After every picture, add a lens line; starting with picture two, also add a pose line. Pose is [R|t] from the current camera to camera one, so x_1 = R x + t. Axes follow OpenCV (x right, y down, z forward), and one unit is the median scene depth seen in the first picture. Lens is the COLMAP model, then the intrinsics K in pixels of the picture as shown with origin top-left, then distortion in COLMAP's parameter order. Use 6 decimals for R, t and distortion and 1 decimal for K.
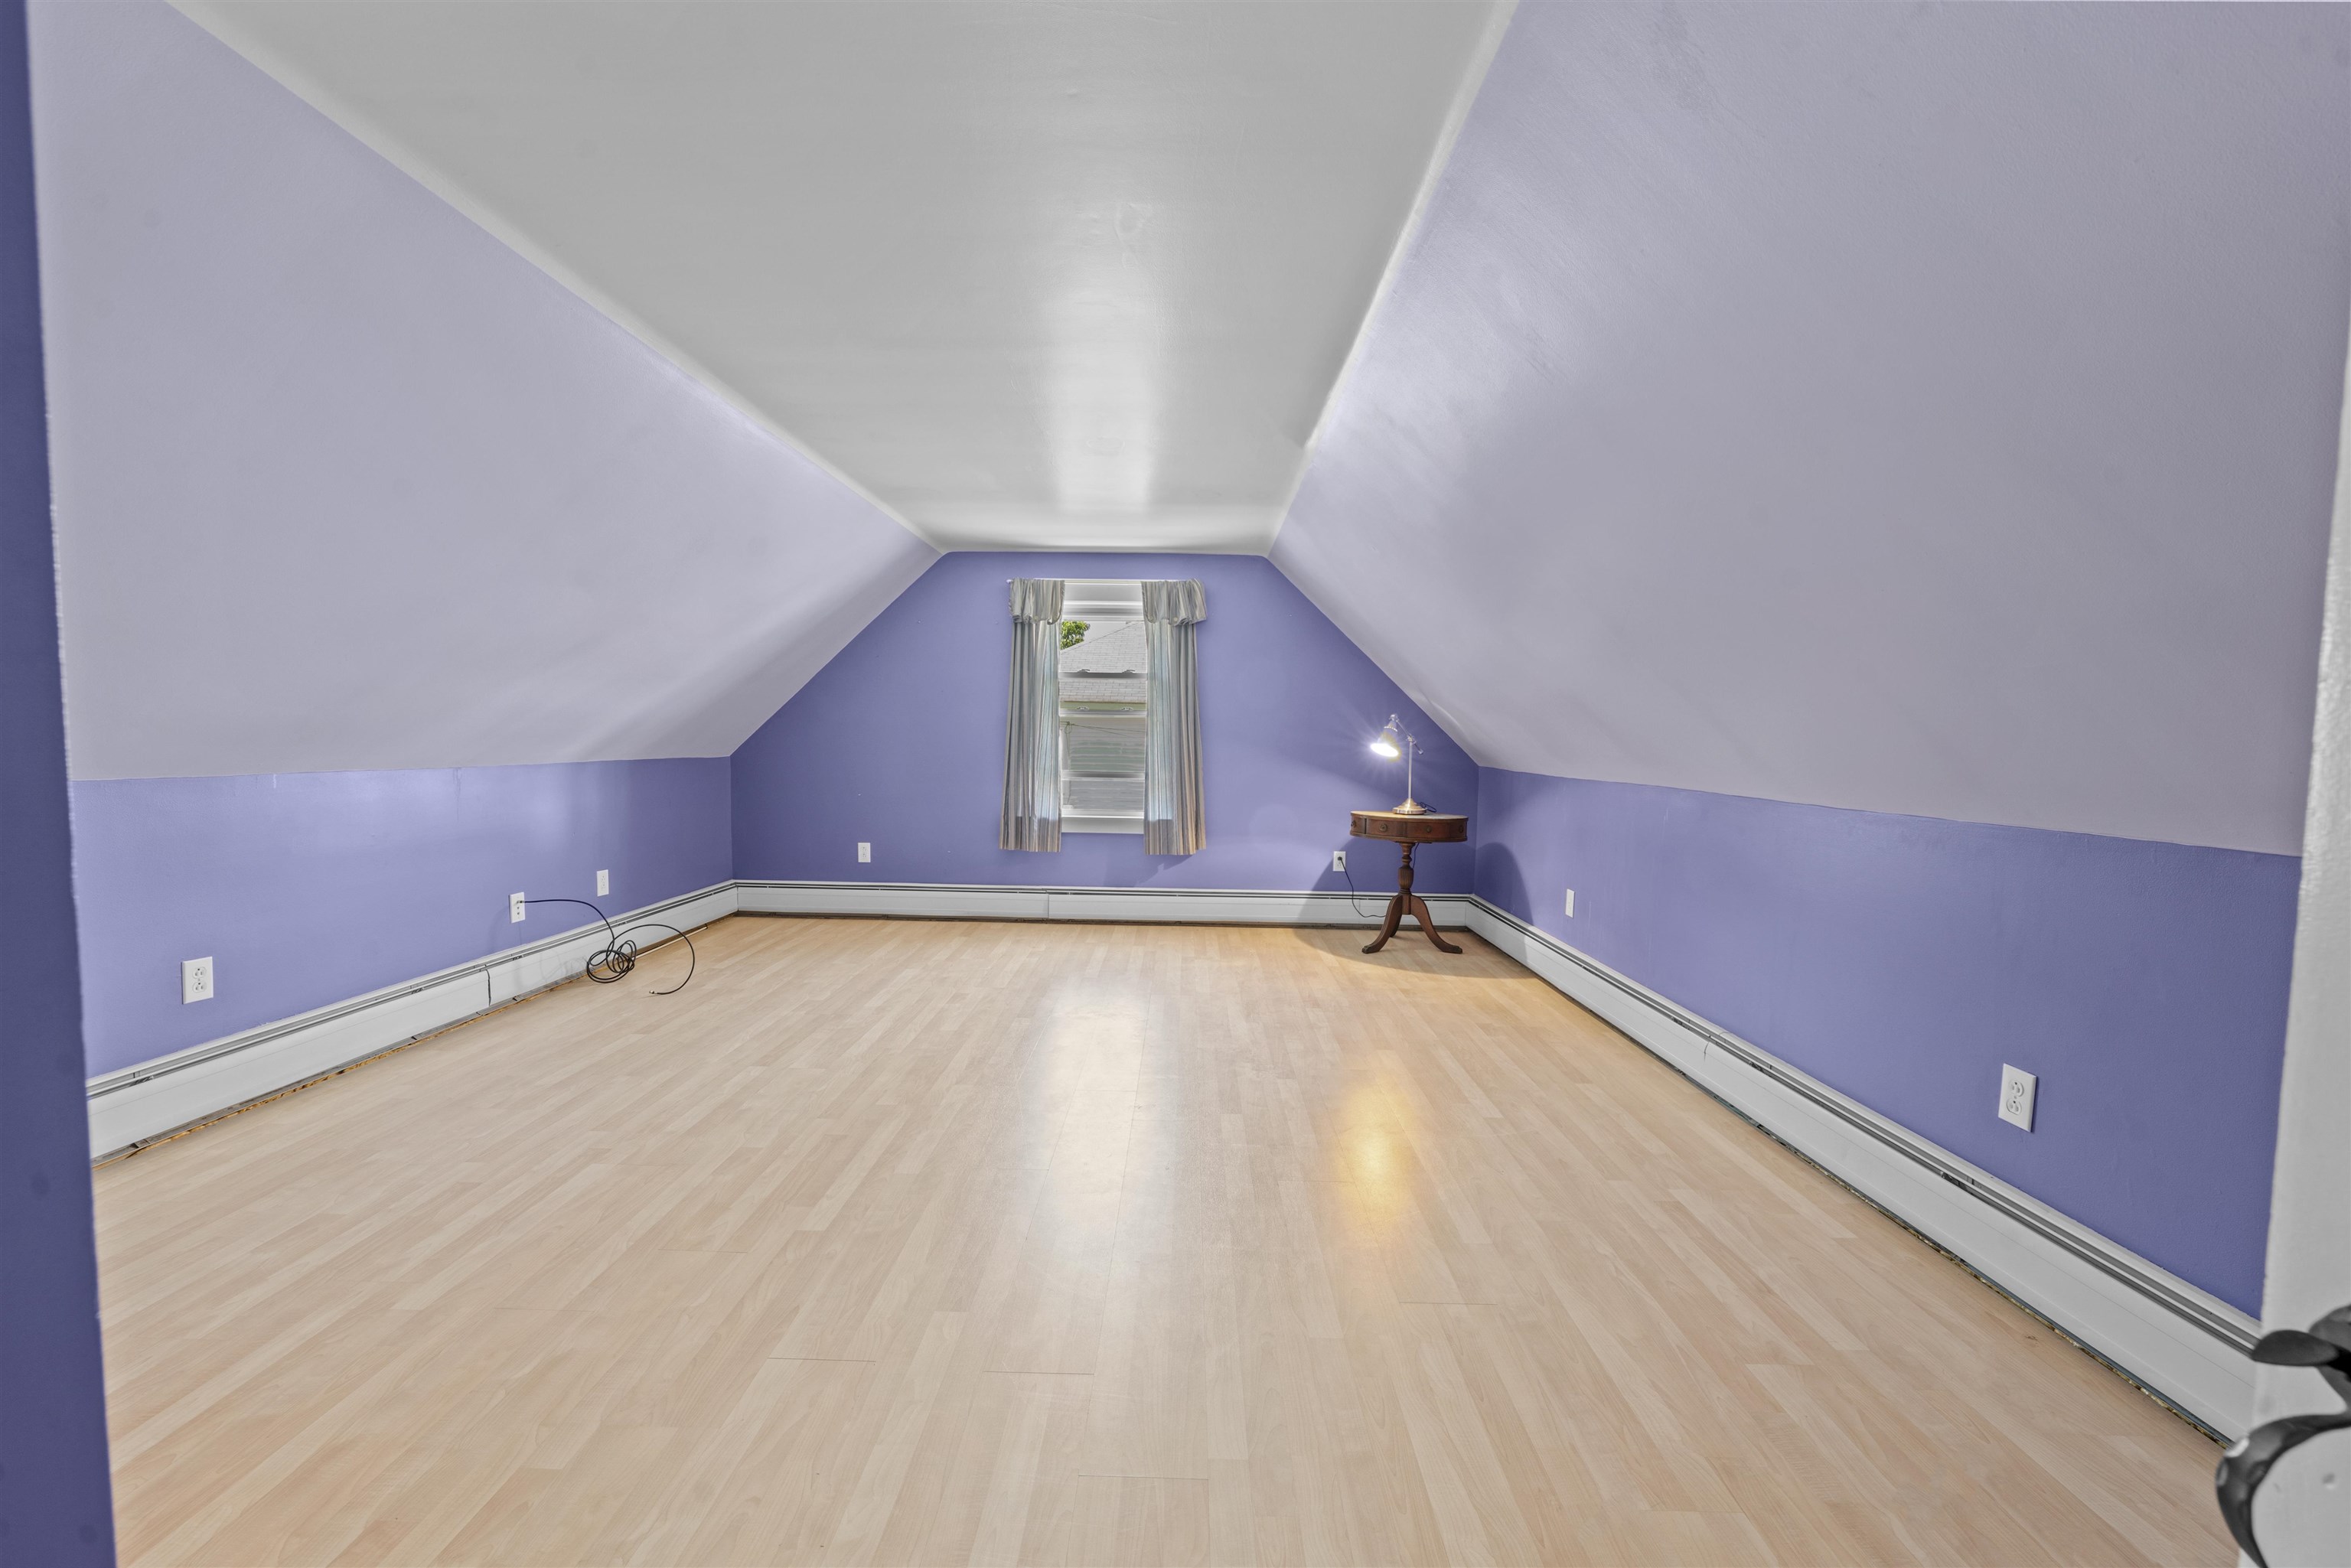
lens RADIAL K [[866.9, 0, 1174.1], [0, 866.9, 786.2], [0, 0, 1]] dist [0.009512, -0.000001]
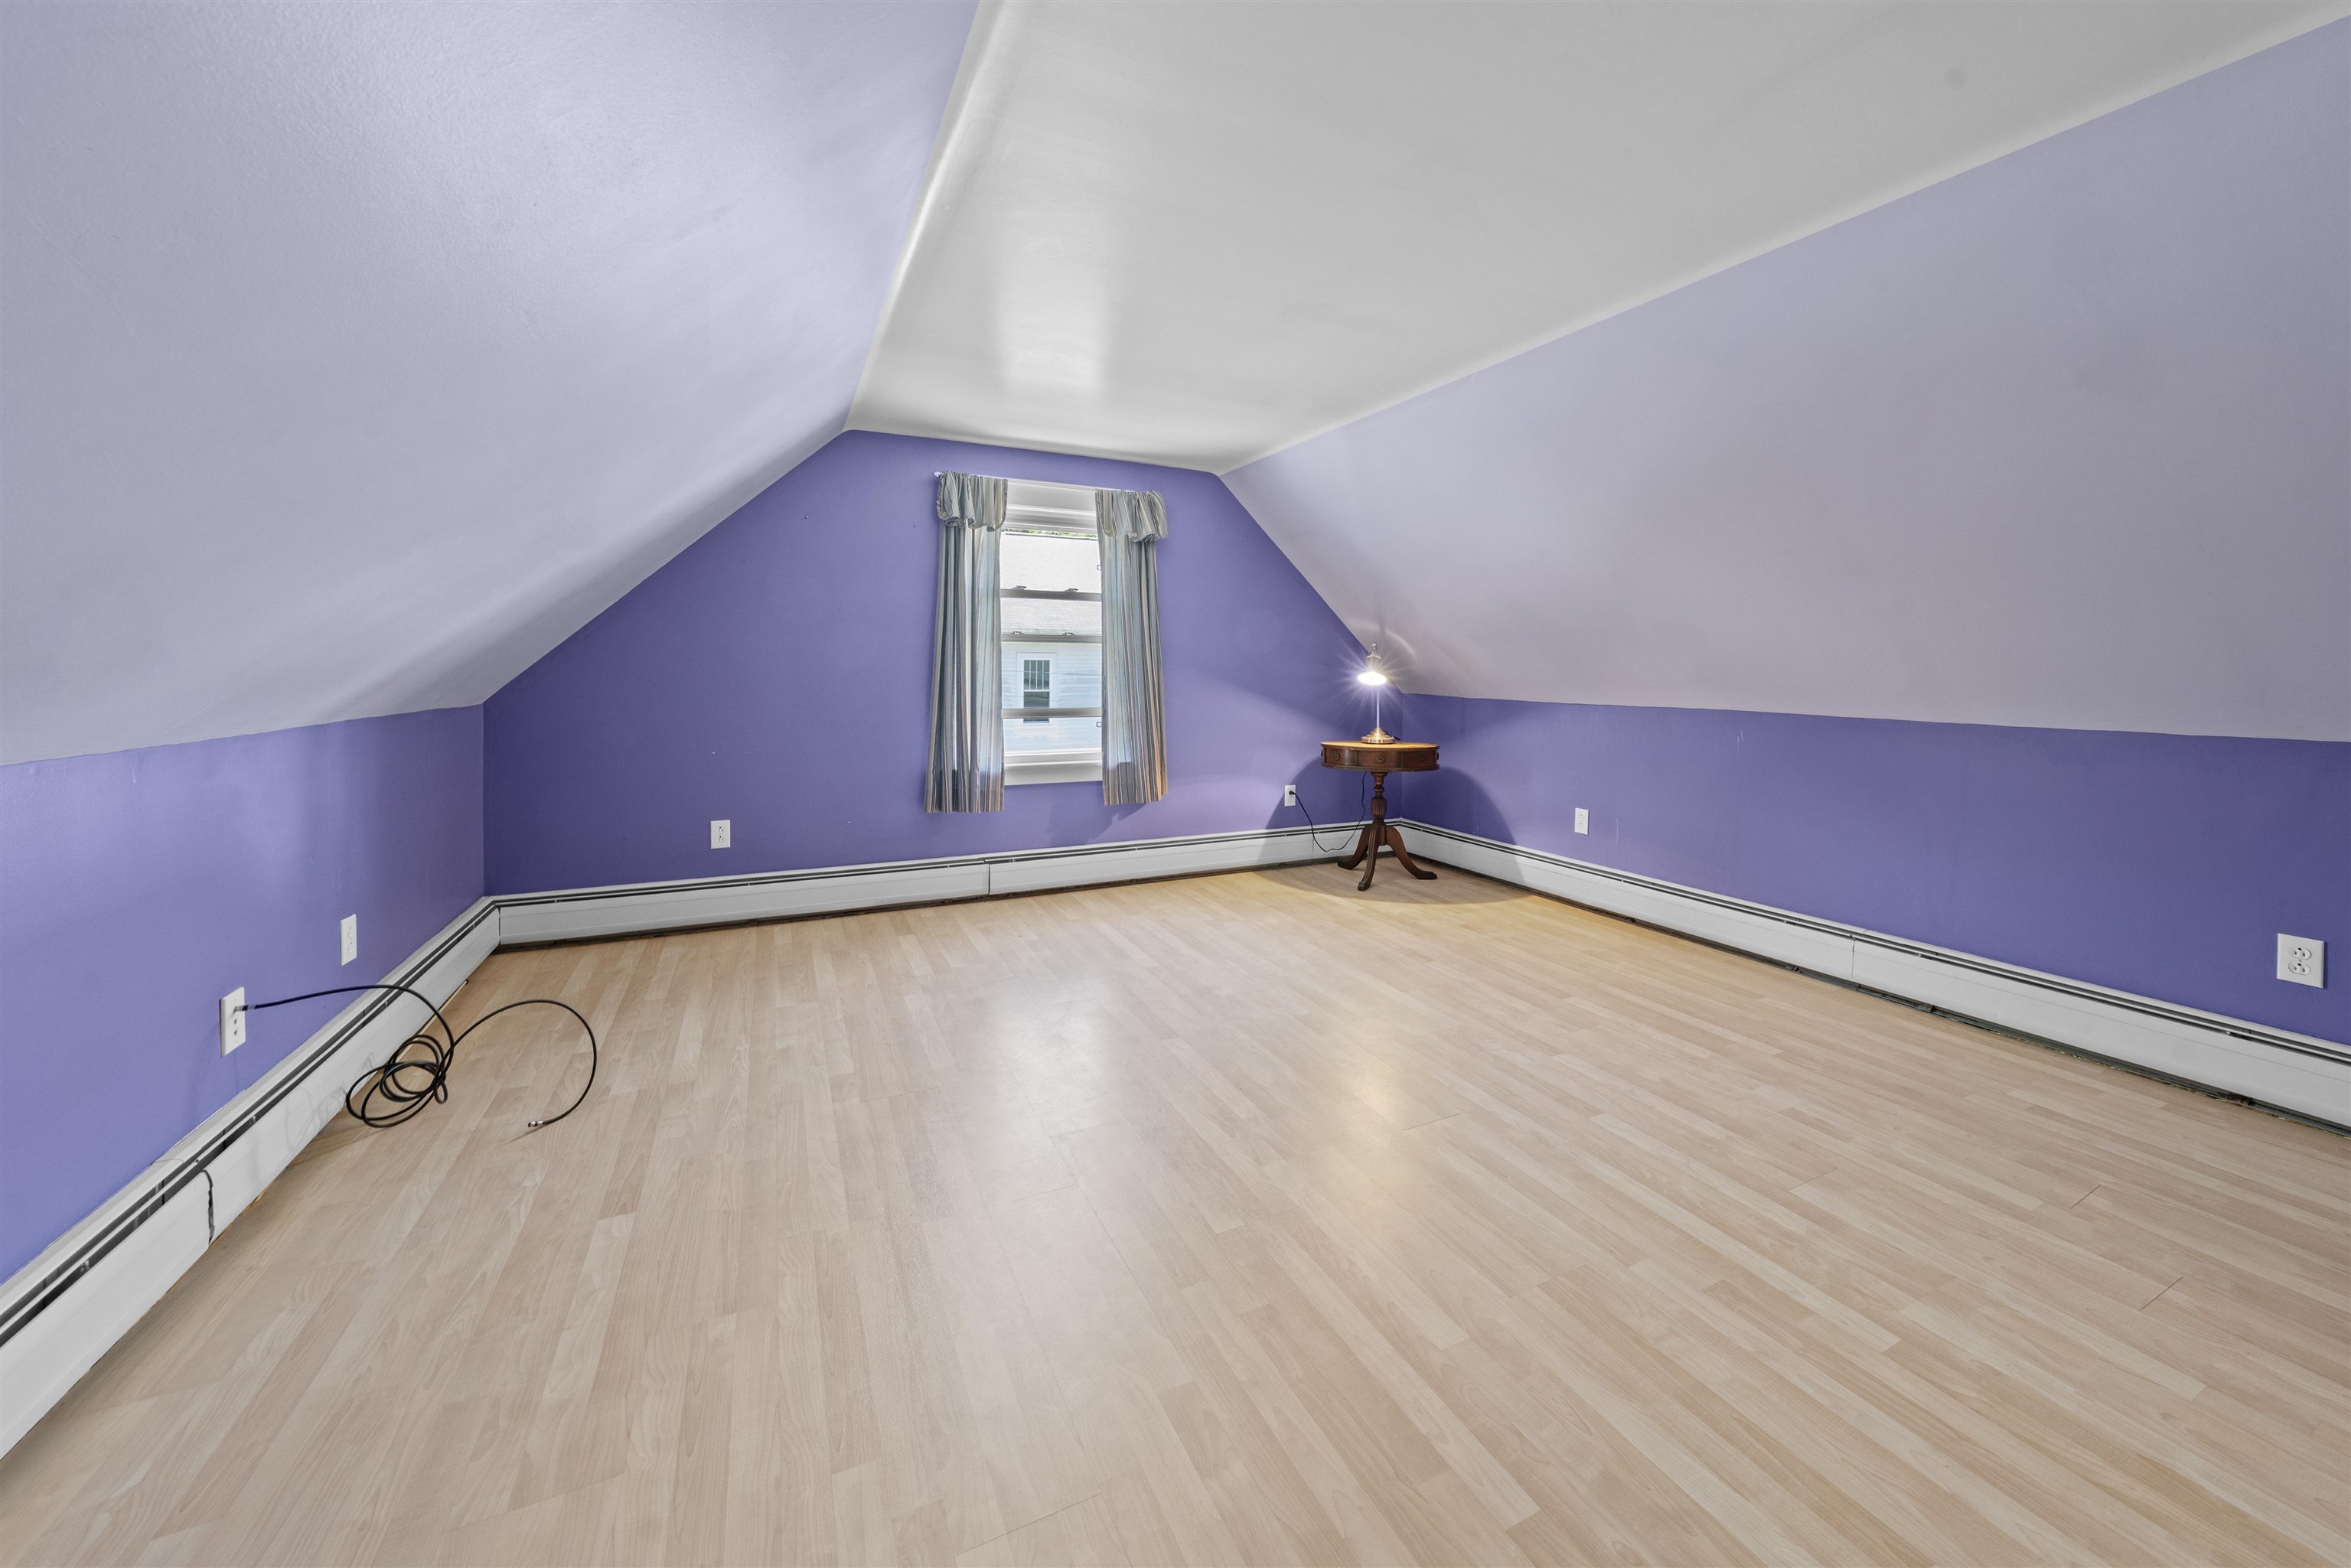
lens RADIAL K [[837.5, 0, 1171.2], [0, 837.5, 667.4], [0, 0, 1]] dist [-0.001826, 0.000396]
pose [[0.892054, -0.007411, 0.451867, -0.352872], [0.030208, 0.998607, -0.043257, -0.019399], [-0.450917, 0.052237, 0.891036, 0.229438]]
